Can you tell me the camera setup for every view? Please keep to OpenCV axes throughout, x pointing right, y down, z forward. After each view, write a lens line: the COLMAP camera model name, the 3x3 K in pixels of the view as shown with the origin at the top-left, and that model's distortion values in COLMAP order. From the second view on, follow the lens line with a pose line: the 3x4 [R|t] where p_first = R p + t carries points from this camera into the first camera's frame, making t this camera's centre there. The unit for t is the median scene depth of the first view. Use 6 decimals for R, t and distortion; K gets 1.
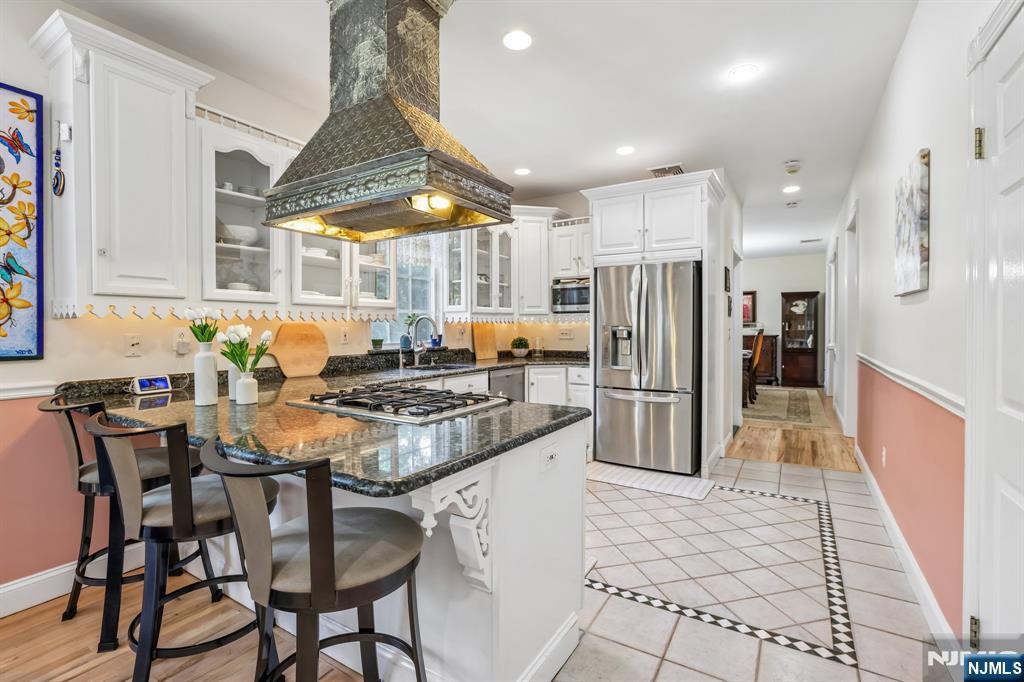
lens RADIAL K [[464.4, 0, 514.4], [0, 464.4, 336.2], [0, 0, 1]] dist [-0.017368, 0.005858]
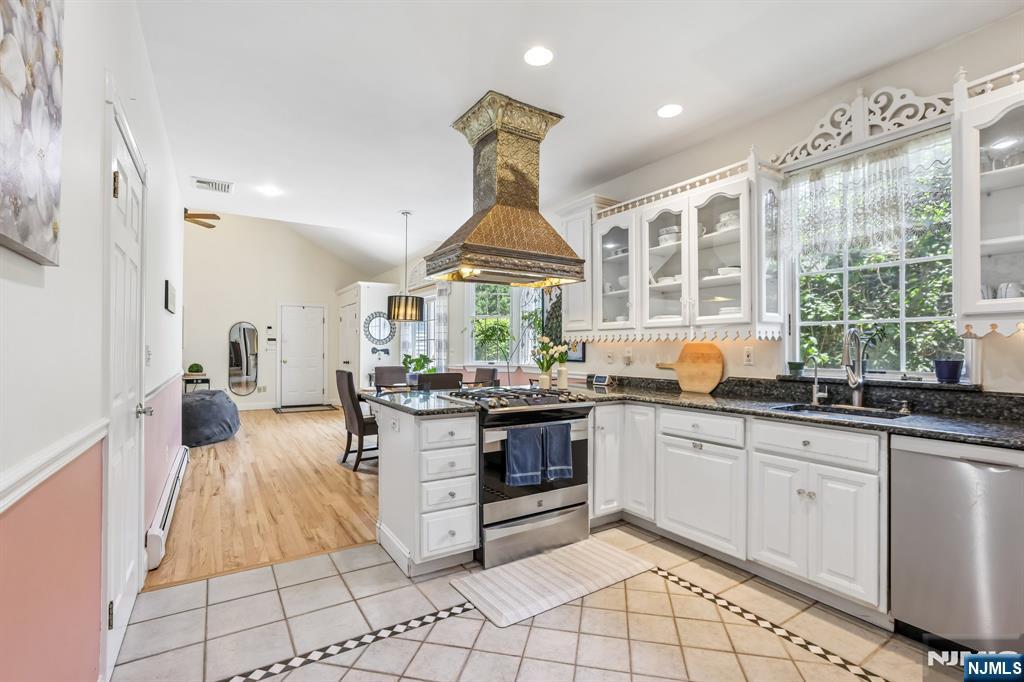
lens RADIAL K [[464.4, 0, 495.5], [0, 464.4, 349.0], [0, 0, 1]] dist [-0.017368, 0.005858]
pose [[-0.455346, -0.000477, -0.890314, 1.101636], [-0.019920, 0.999755, 0.009653, -0.022713], [0.890092, 0.022131, -0.455244, 1.636942]]
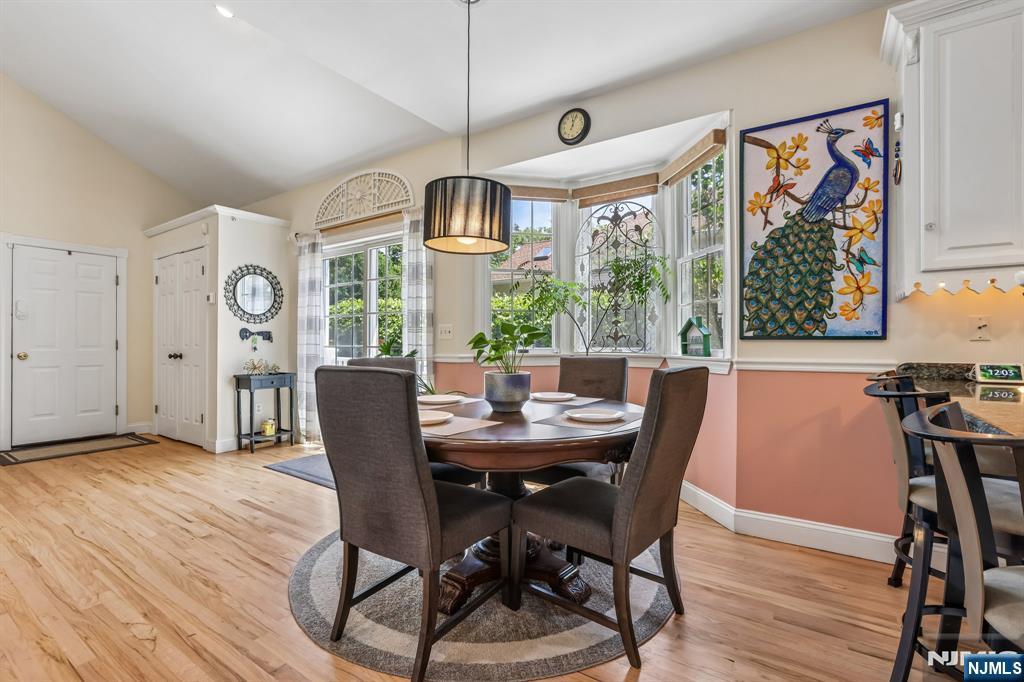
lens RADIAL K [[464.4, 0, 517.6], [0, 464.4, 344.1], [0, 0, 1]] dist [-0.017368, 0.005858]
pose [[-0.038903, 0.002739, -0.999239, 0.101399], [-0.018560, 0.999822, 0.003463, 0.074131], [0.999071, 0.018681, -0.038846, 0.168898]]
